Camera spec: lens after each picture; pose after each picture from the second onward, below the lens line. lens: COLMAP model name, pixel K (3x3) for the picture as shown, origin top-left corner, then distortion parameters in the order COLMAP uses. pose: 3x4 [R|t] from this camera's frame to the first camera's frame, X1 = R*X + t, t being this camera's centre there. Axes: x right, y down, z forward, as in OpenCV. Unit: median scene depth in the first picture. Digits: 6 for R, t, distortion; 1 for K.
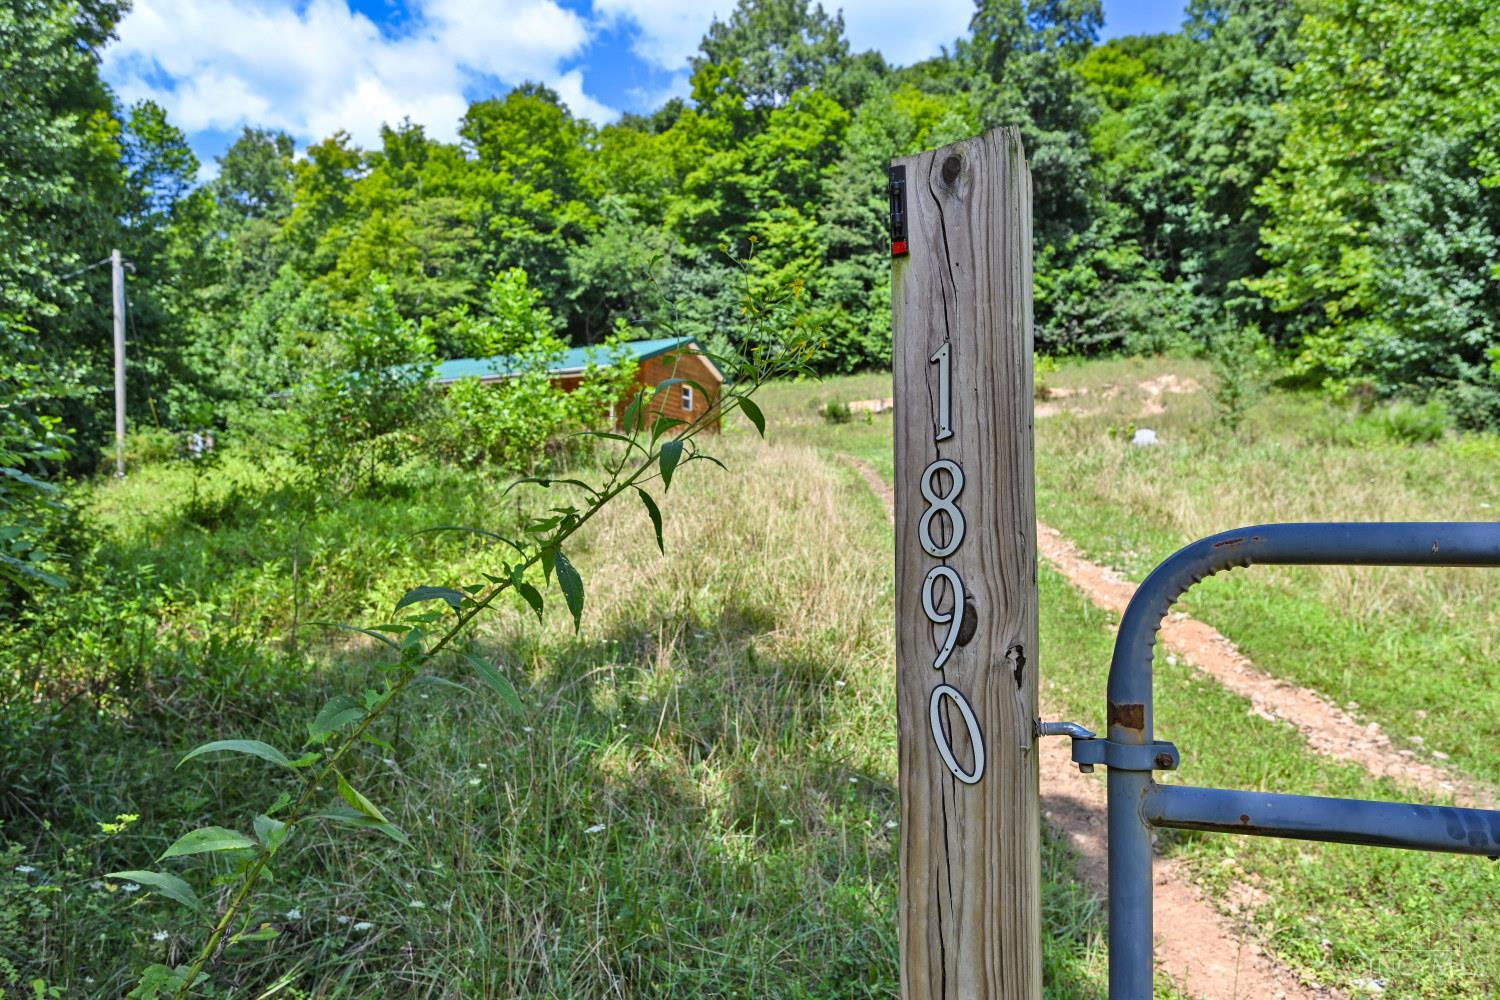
lens RADIAL K [[984.8, 0, 740.0], [0, 984.8, 501.9], [0, 0, 1]] dist [-0.001743, -0.004697]
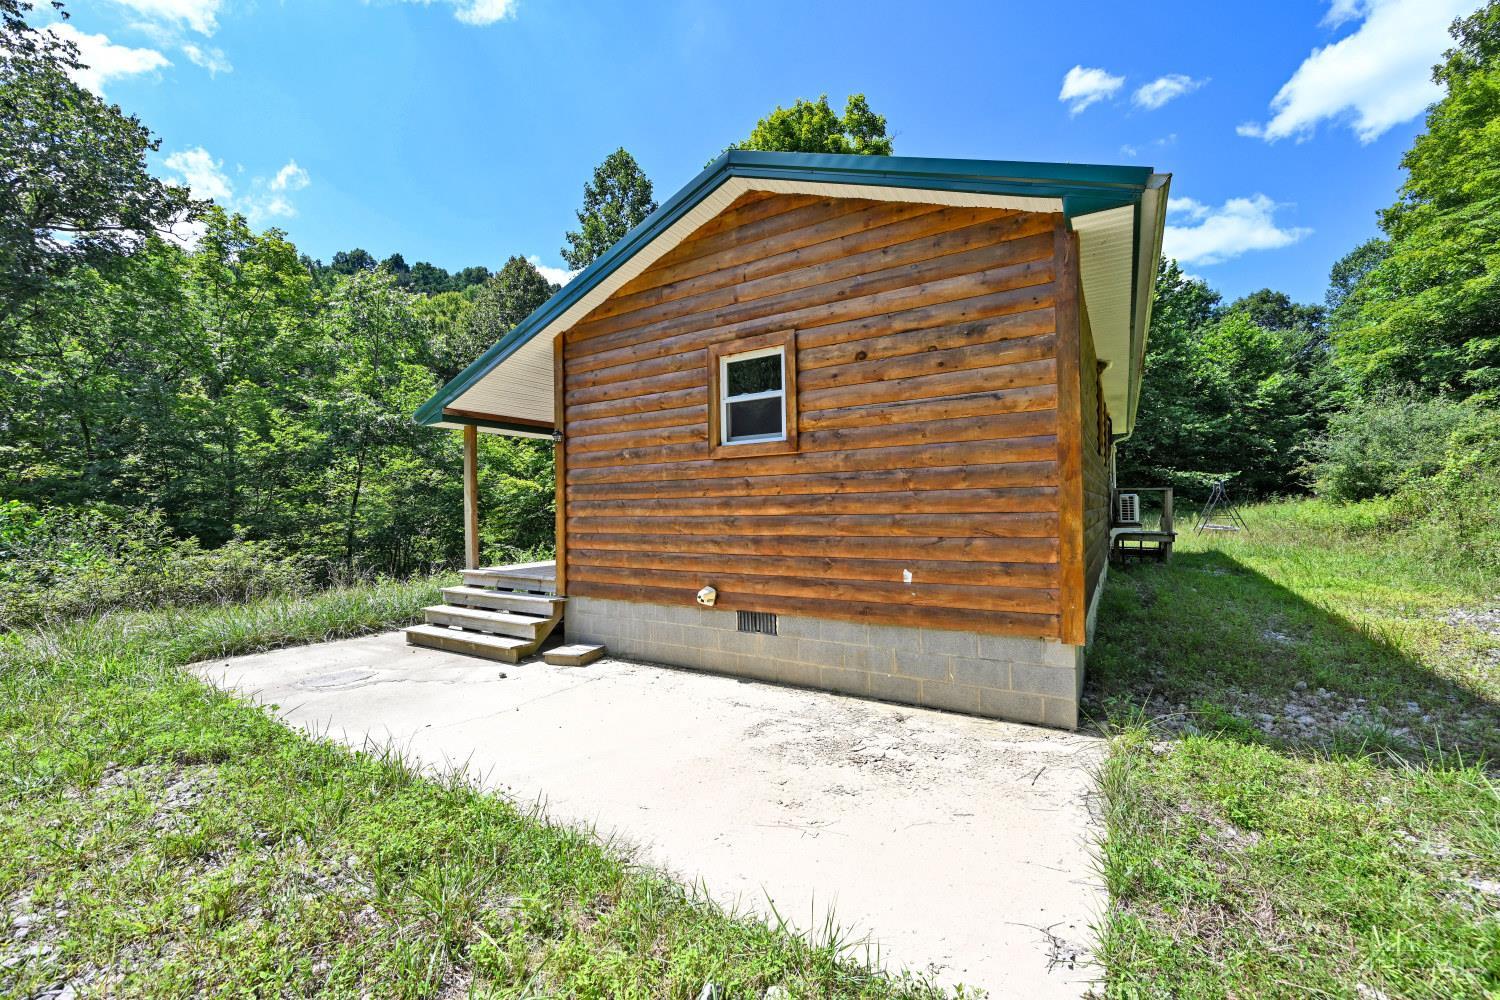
lens RADIAL K [[587.0, 0, 761.7], [0, 587.0, 504.6], [0, 0, 1]] dist [-0.001216, -0.000120]
pose [[-0.122697, -0.006127, -0.992425, 0.050025], [0.060019, 0.998105, -0.013582, -0.037315], [0.990628, -0.061231, -0.122097, 0.507751]]
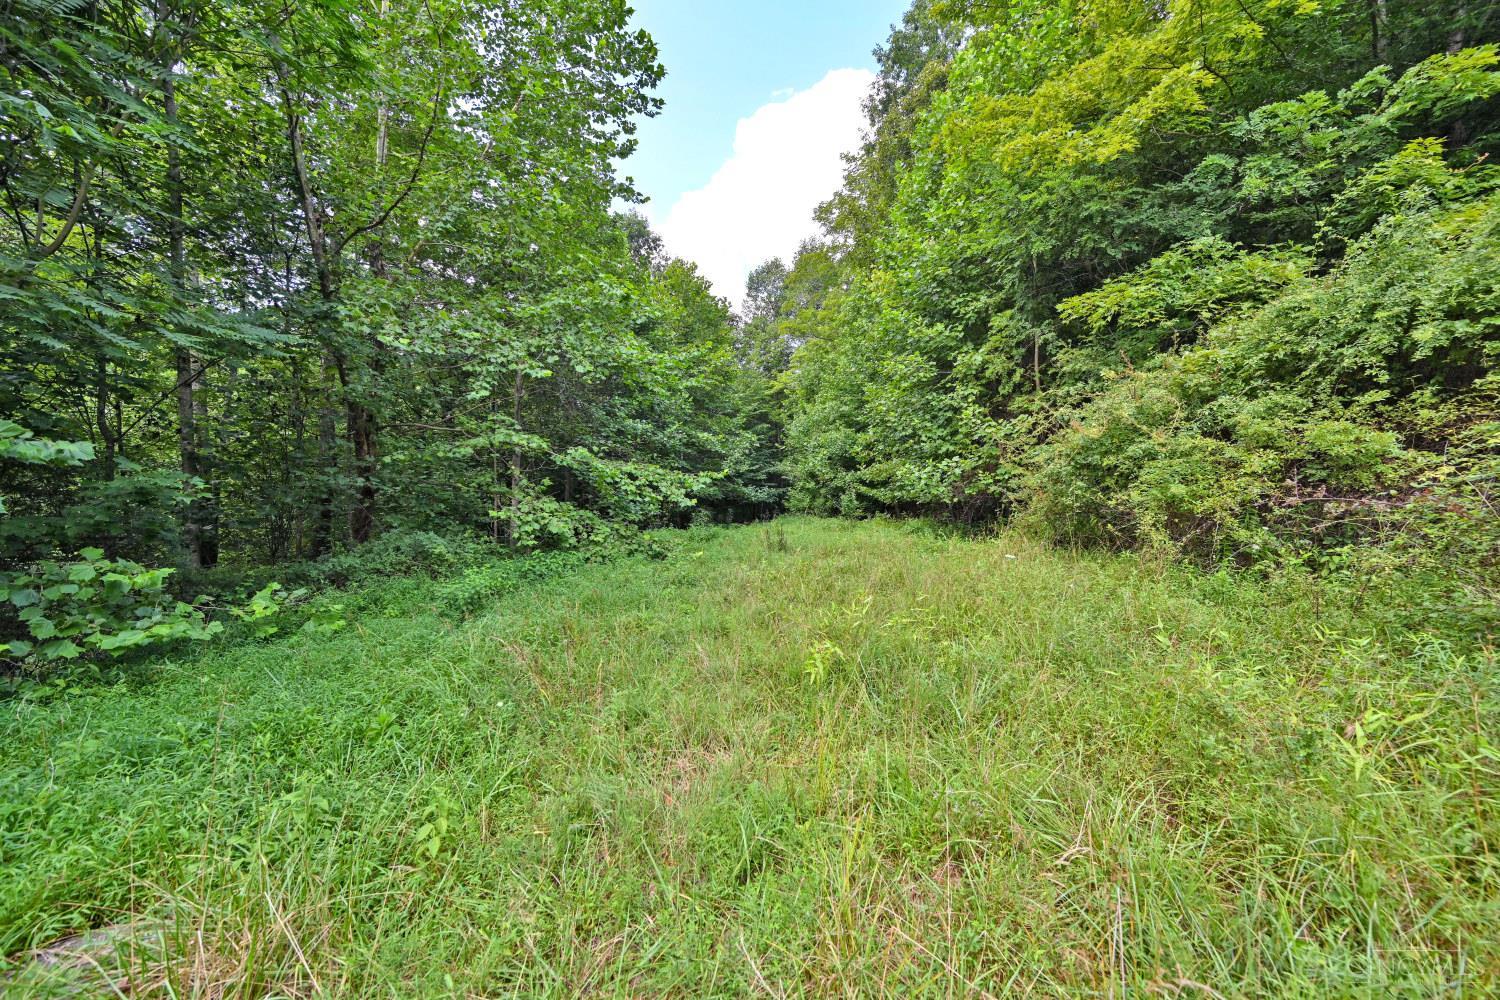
lens RADIAL K [[587.0, 0, 746.5], [0, 587.0, 505.6], [0, 0, 1]] dist [-0.001216, -0.000120]
pose [[0.668985, 0.005033, -0.743259, -0.285777], [0.015167, 0.999676, 0.020421, -0.039850], [0.743121, -0.024934, 0.668692, 0.688659]]
